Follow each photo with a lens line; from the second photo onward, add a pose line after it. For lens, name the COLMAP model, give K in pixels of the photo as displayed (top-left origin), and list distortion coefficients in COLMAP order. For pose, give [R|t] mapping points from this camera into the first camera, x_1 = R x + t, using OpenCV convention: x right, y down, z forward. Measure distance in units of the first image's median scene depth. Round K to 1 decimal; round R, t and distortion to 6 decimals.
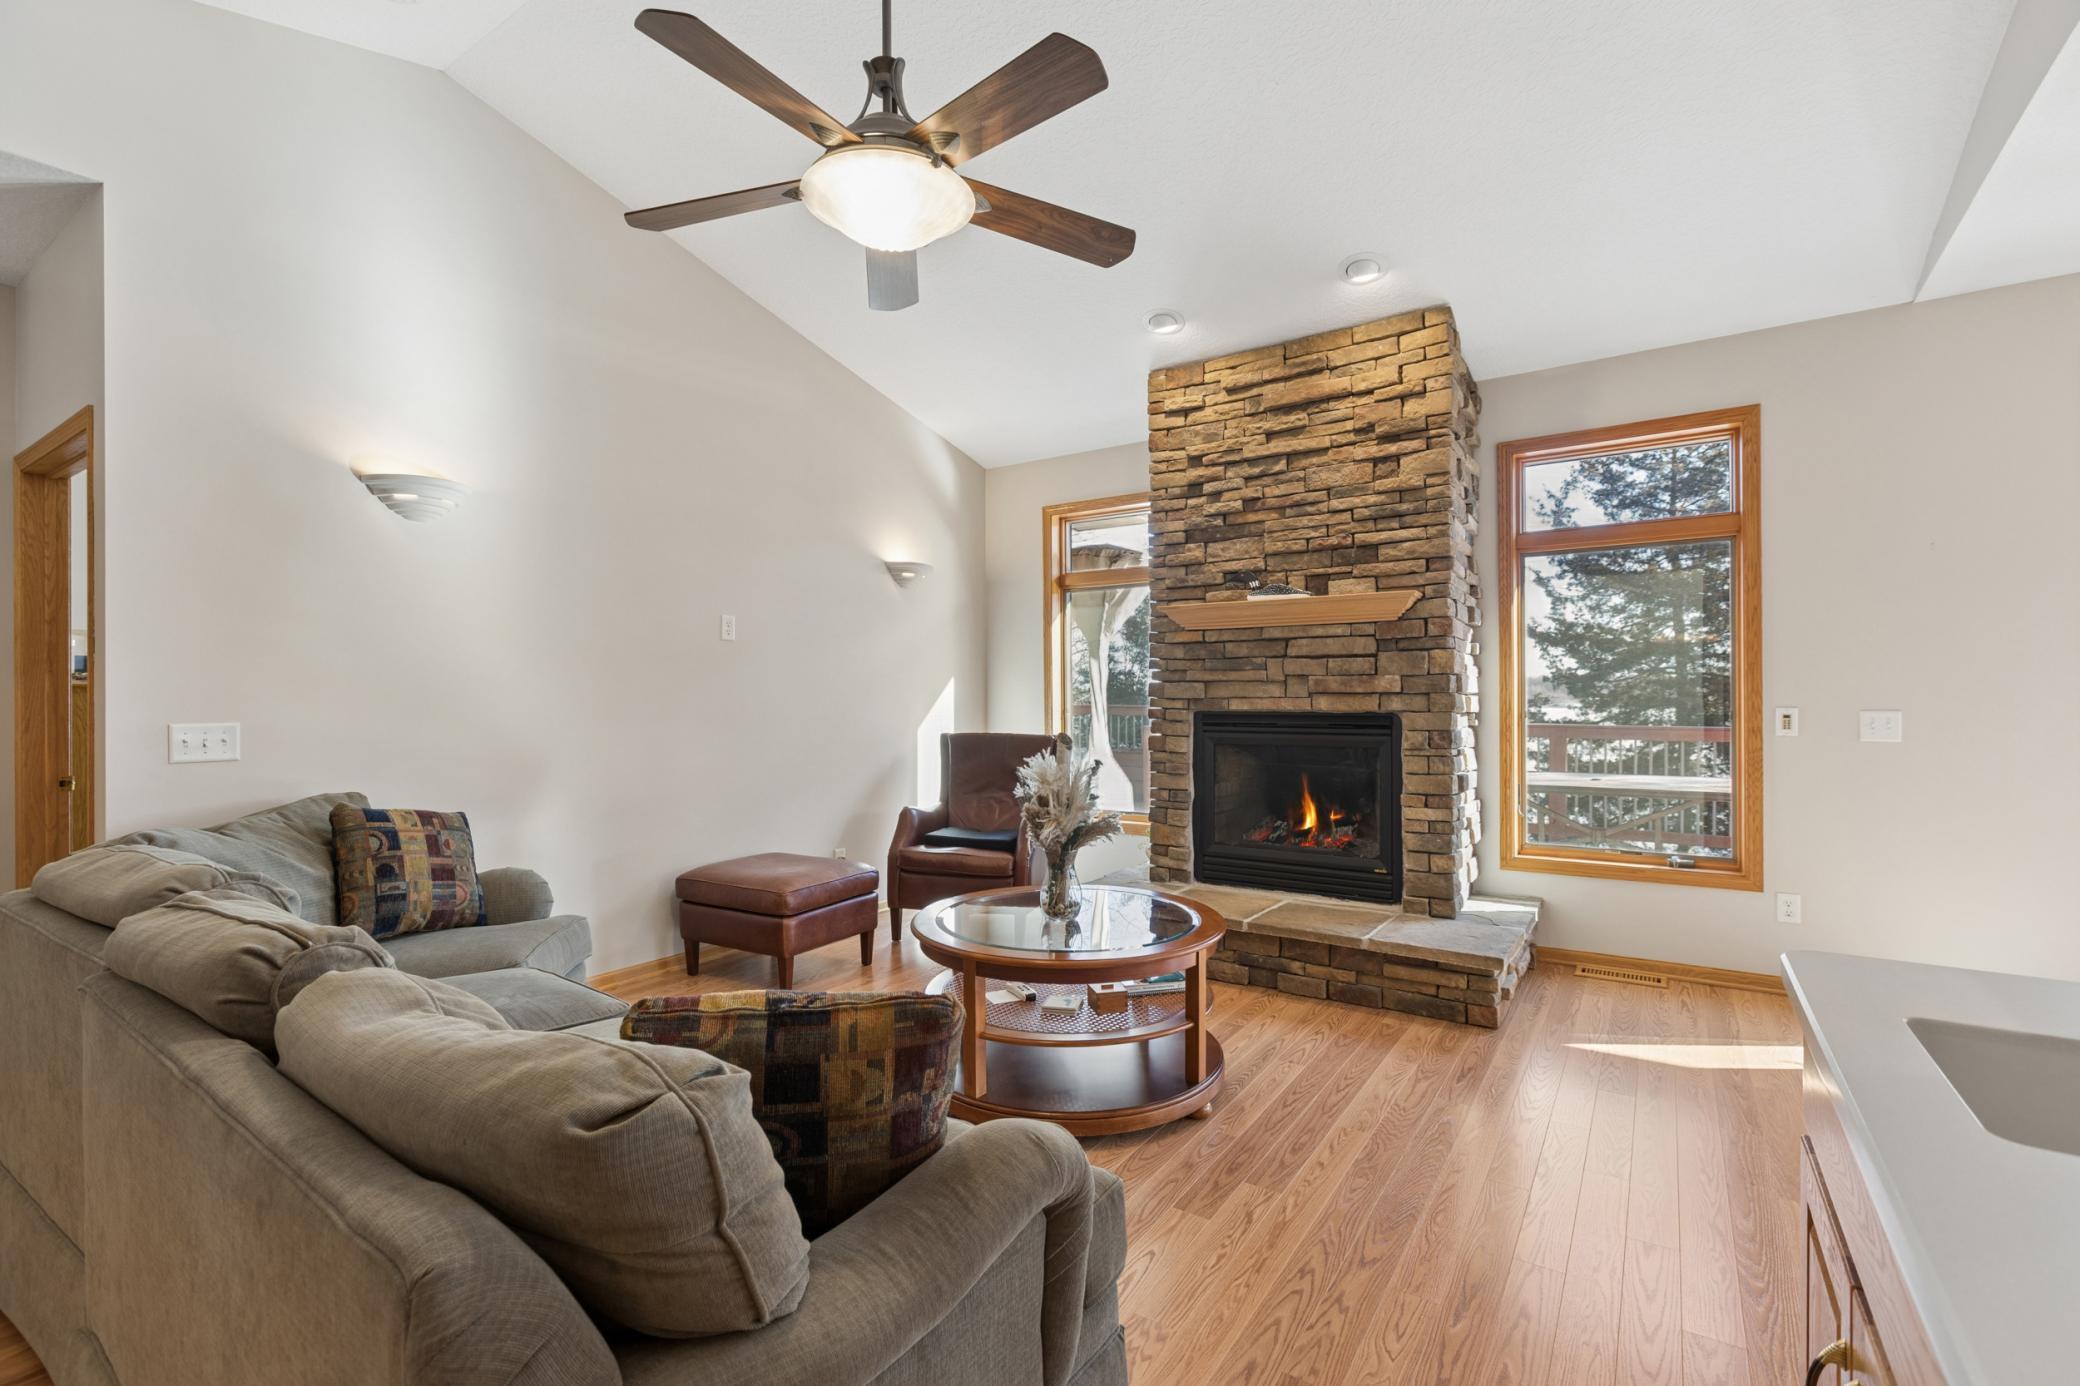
lens RADIAL K [[930.4, 0, 1042.4], [0, 930.4, 694.9], [0, 0, 1]] dist [-0.000641, 0.000184]
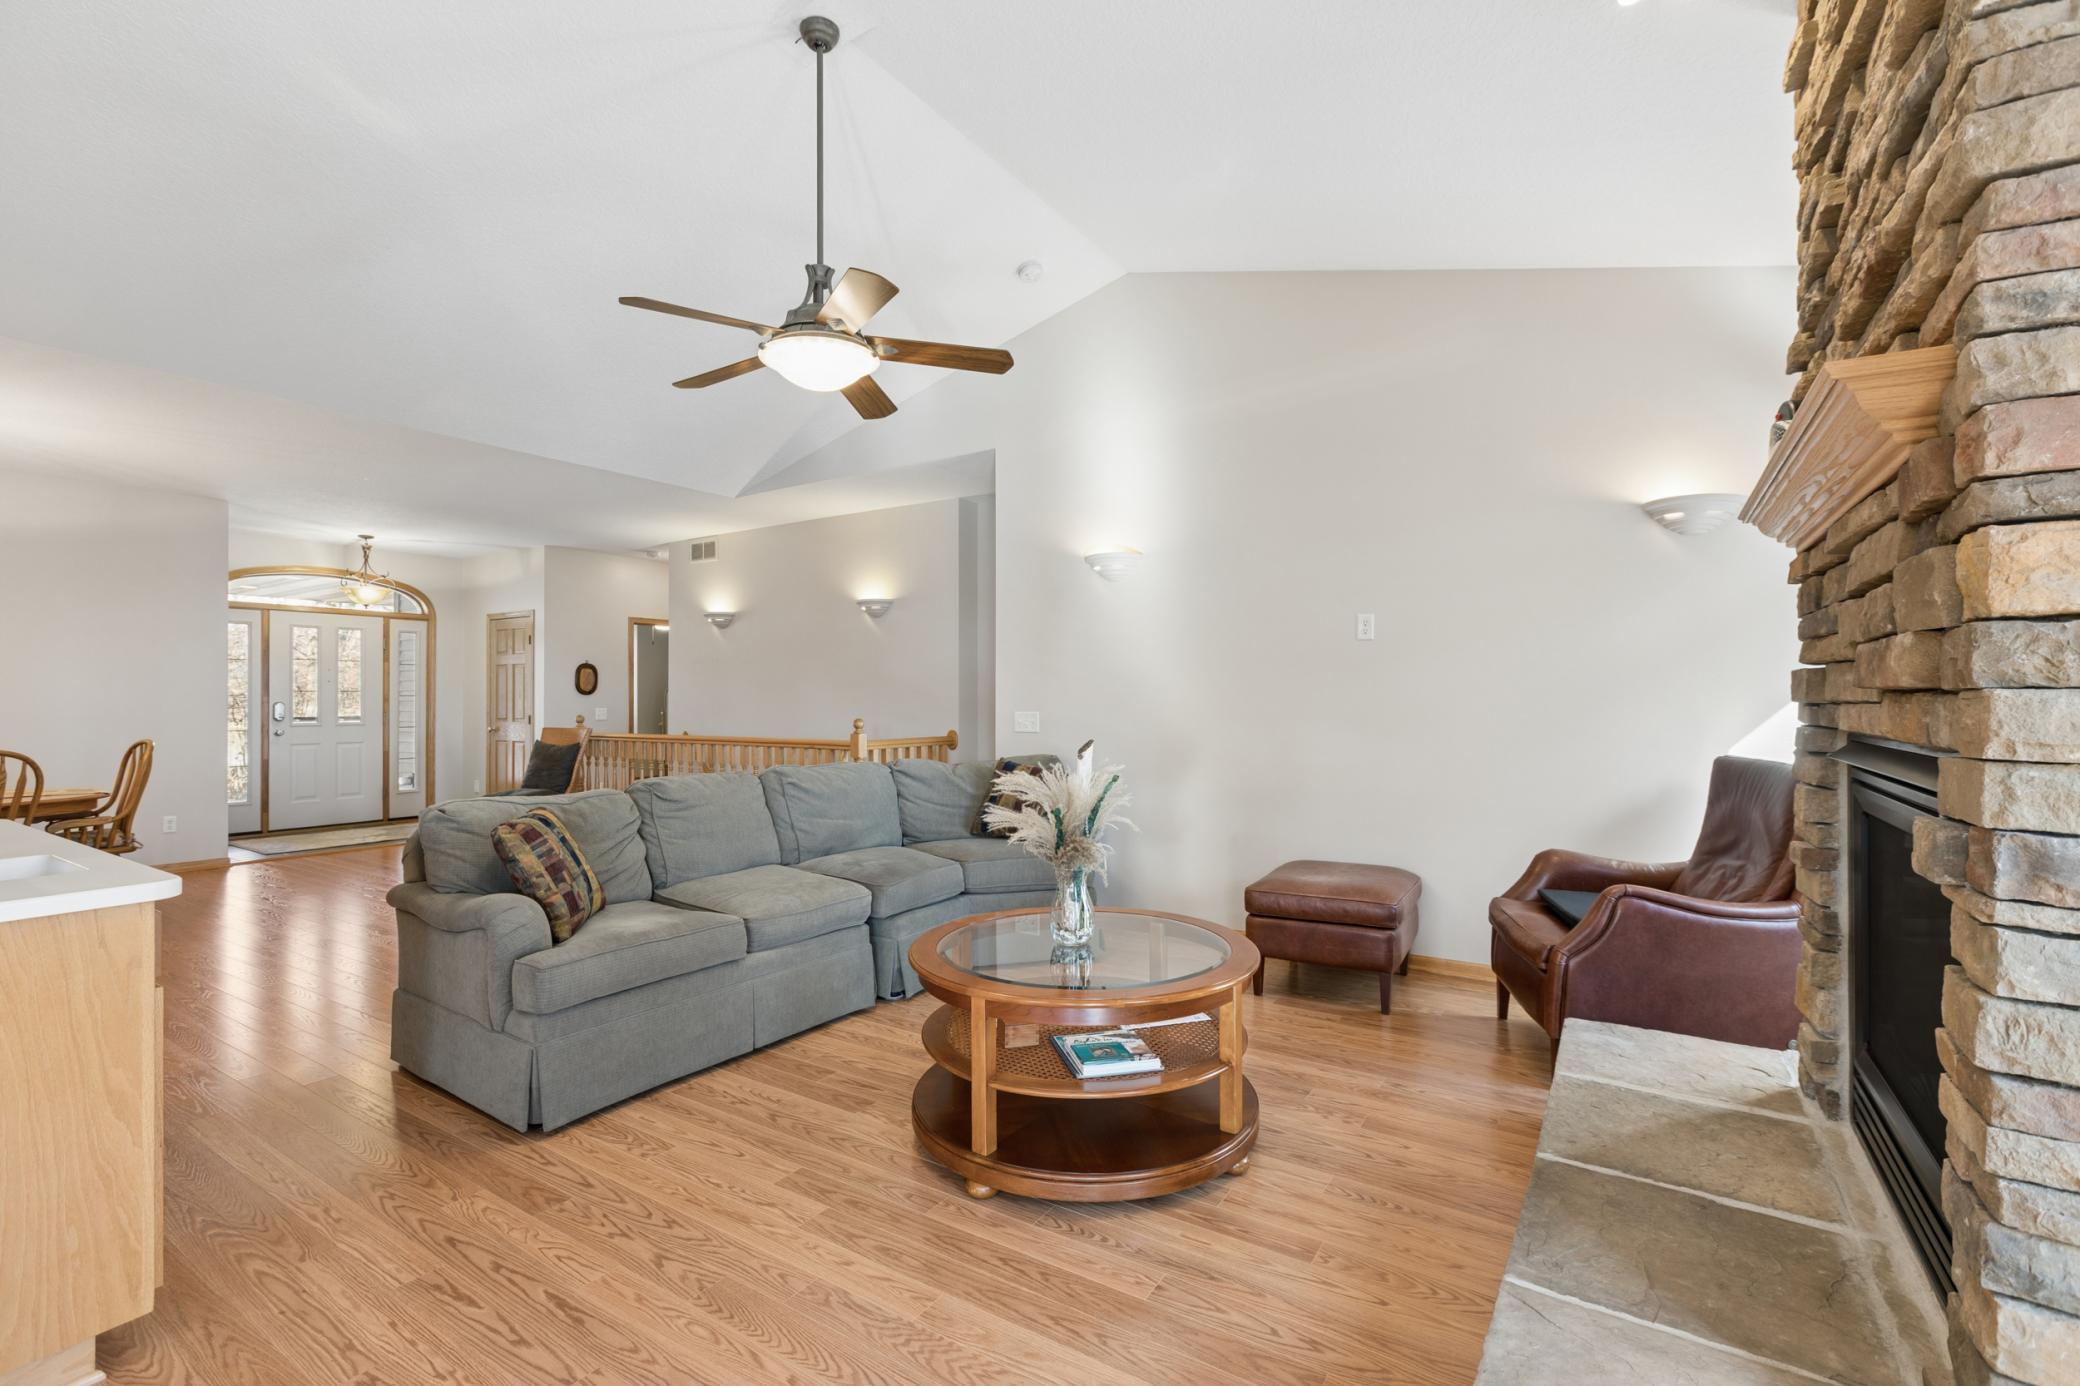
lens RADIAL K [[930.4, 0, 1040.8], [0, 930.4, 691.5], [0, 0, 1]] dist [-0.000641, 0.000184]
pose [[0.019770, 0.002143, -0.999802, 0.963132], [-0.001338, 0.999997, 0.002117, -0.009476], [0.999804, 0.001296, 0.019773, 0.978948]]
